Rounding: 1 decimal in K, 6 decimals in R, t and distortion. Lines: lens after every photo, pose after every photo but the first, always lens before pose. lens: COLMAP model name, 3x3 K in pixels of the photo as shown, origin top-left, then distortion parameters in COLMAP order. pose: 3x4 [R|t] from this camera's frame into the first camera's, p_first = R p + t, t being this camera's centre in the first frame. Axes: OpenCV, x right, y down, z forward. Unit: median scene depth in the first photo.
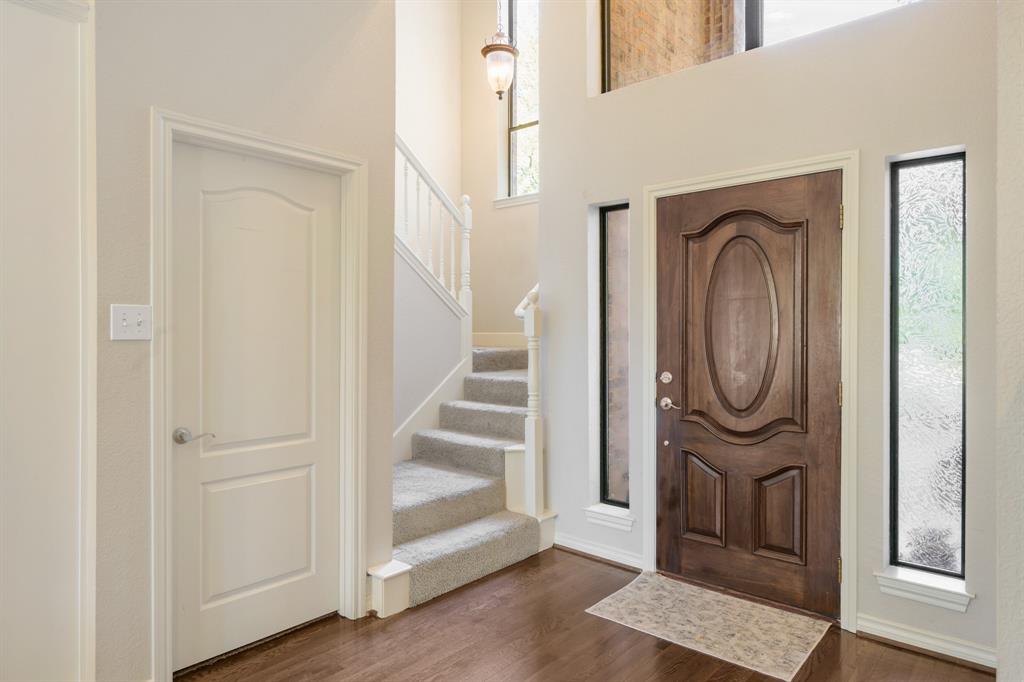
lens RADIAL K [[613.8, 0, 512.2], [0, 613.8, 333.9], [0, 0, 1]] dist [0.002188, -0.001480]
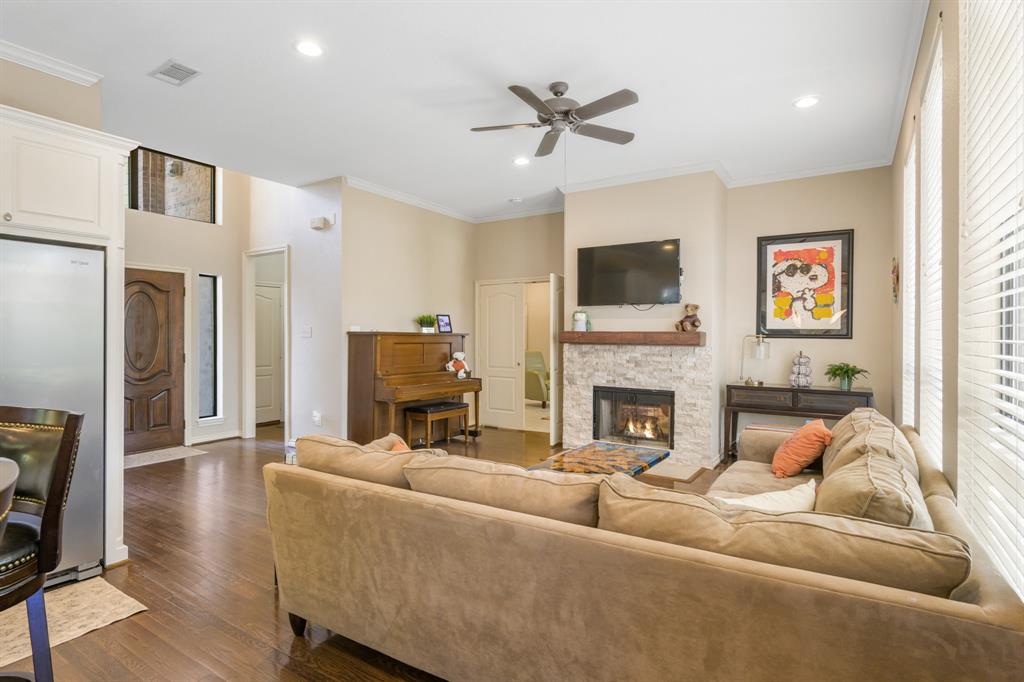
lens RADIAL K [[529.3, 0, 512.3], [0, 529.3, 337.2], [0, 0, 1]] dist [-0.000826, -0.000195]
pose [[-0.152043, -0.000786, 0.988374, -1.743954], [0.001313, 0.999999, 0.000997, 0.005279], [-0.988373, 0.001450, -0.152042, -0.046583]]
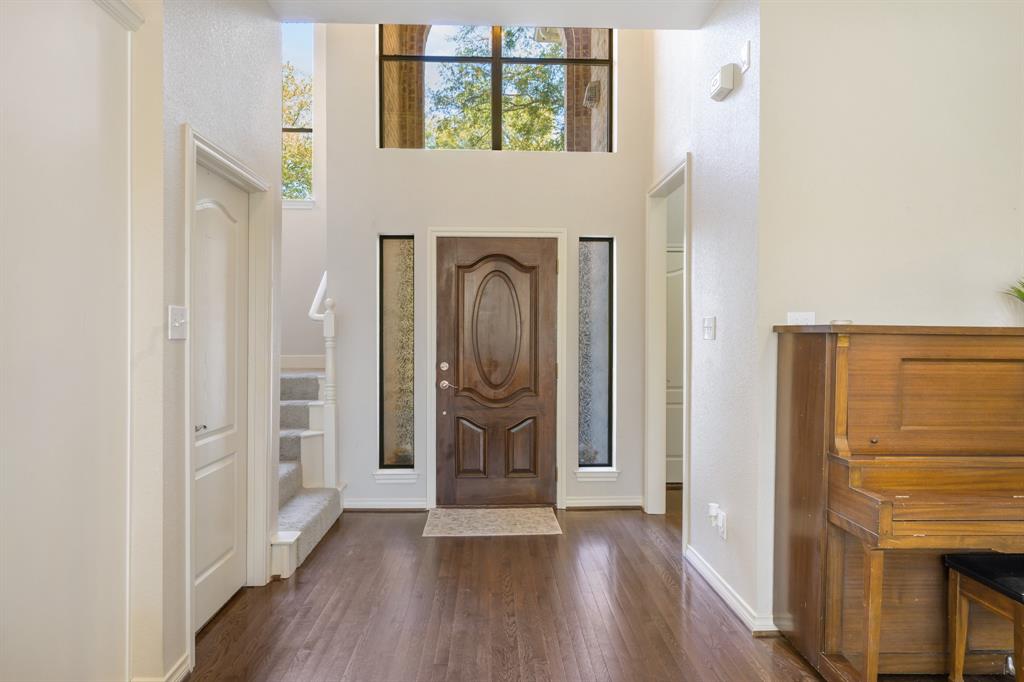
lens RADIAL K [[613.8, 0, 512.2], [0, 613.8, 333.9], [0, 0, 1]] dist [0.002188, -0.001480]
pose [[0.723489, 0.003883, 0.690325, -0.652892], [-0.002406, 0.999992, -0.003104, 0.001685], [-0.690332, 0.000585, 0.723493, -0.127292]]
